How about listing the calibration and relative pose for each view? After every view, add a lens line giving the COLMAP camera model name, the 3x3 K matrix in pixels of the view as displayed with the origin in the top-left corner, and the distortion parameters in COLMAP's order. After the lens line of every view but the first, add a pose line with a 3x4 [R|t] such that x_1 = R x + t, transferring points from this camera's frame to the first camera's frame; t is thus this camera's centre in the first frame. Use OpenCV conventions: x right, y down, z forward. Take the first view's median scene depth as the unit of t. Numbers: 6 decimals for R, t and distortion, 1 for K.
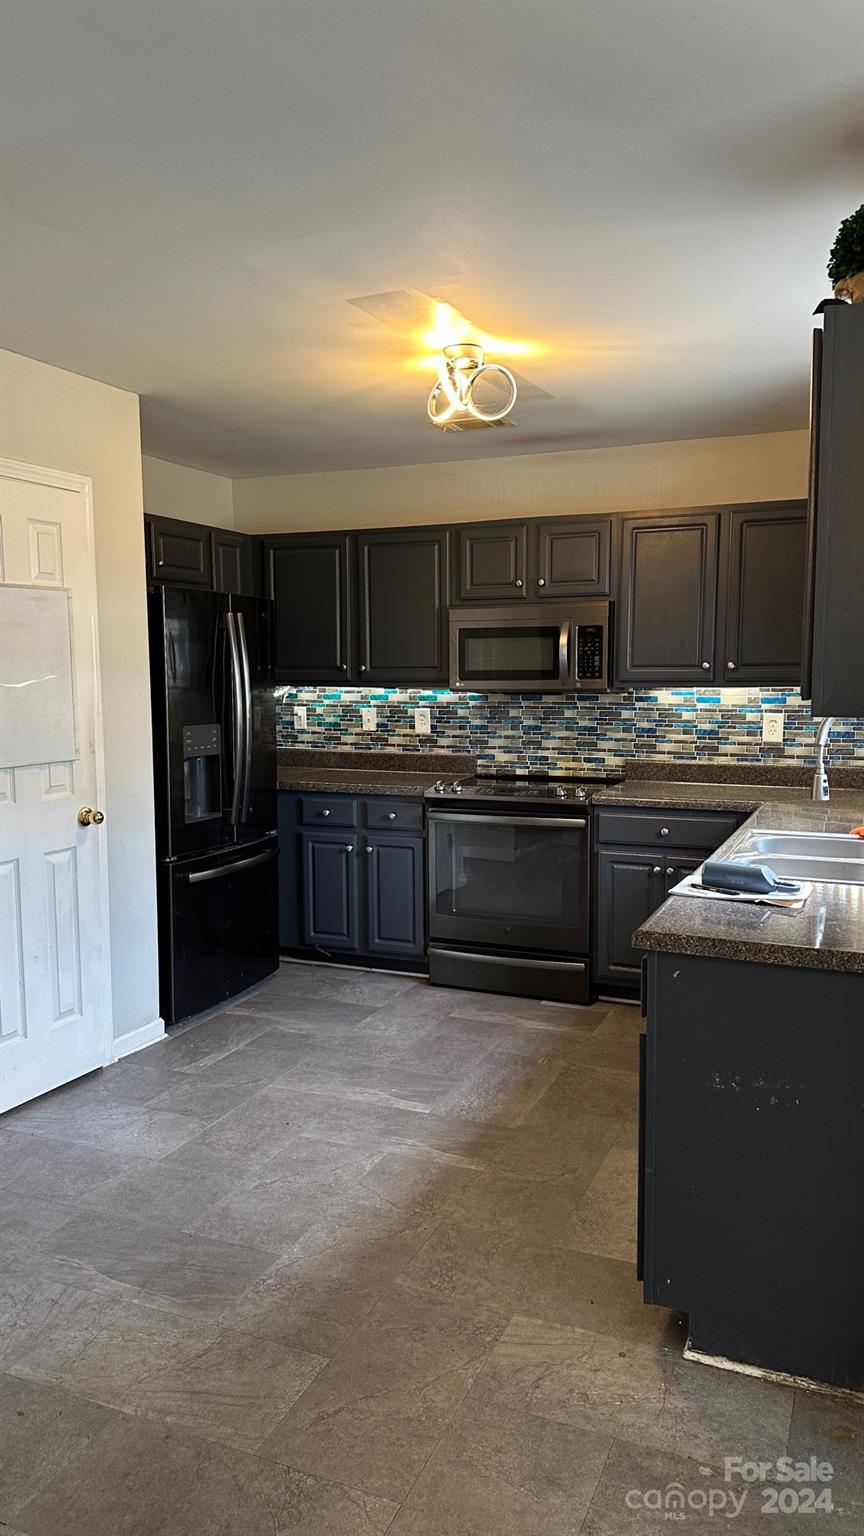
lens RADIAL K [[1063.5, 0, 432.0], [0, 1063.5, 768.0], [0, 0, 1]] dist [0.168155, -0.313557]
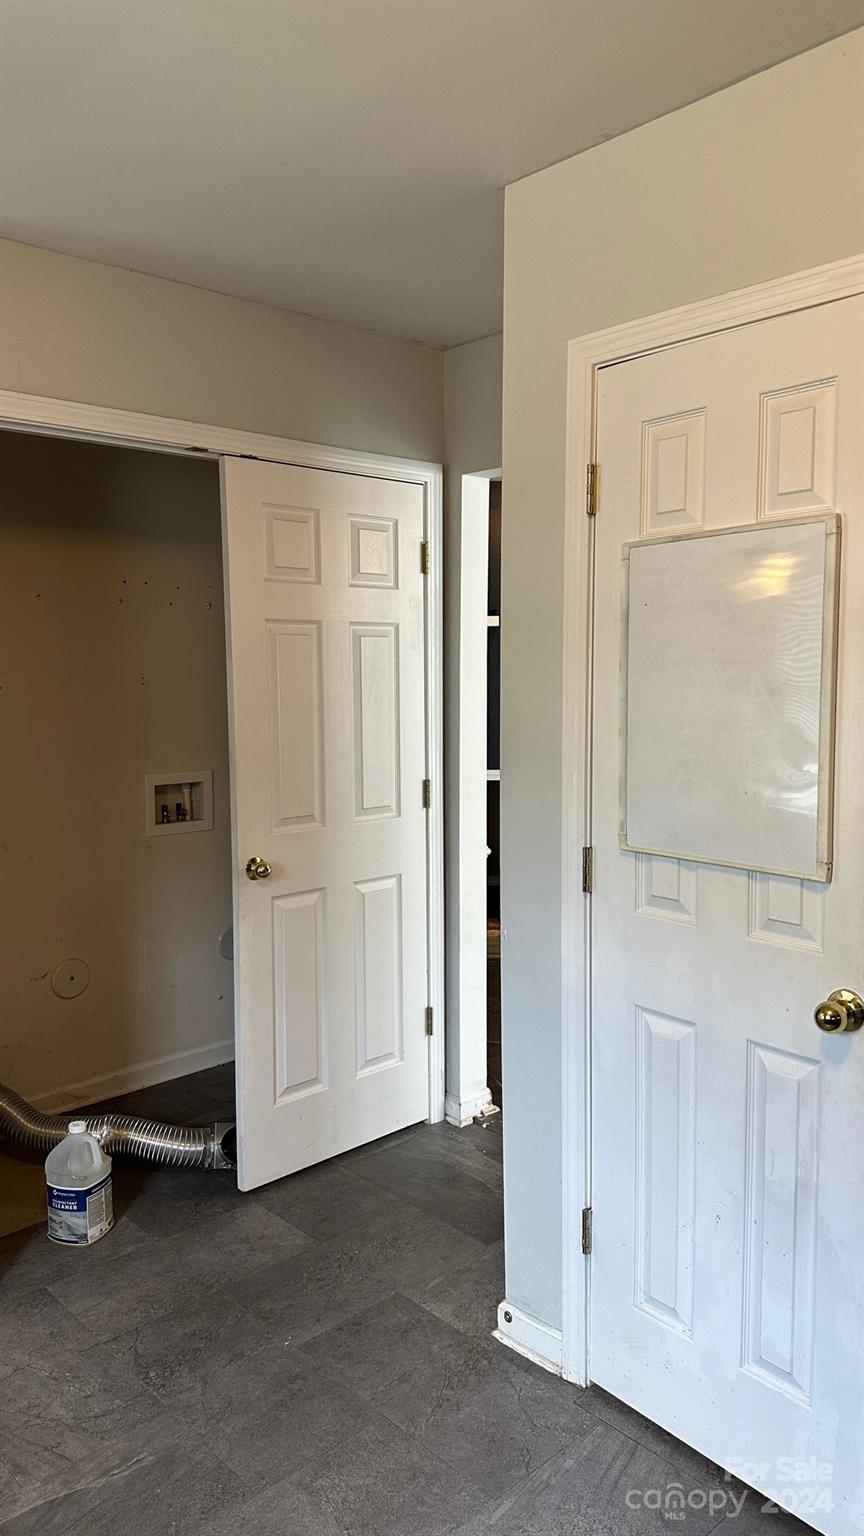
lens RADIAL K [[1057.4, 0, 432.0], [0, 1057.4, 768.0], [0, 0, 1]] dist [0.160173, -0.169720]
pose [[-0.401668, 0.102503, -0.910031, 0.189232], [-0.084115, 0.985386, 0.148117, -0.130650], [0.911914, 0.136041, -0.387176, 1.181946]]
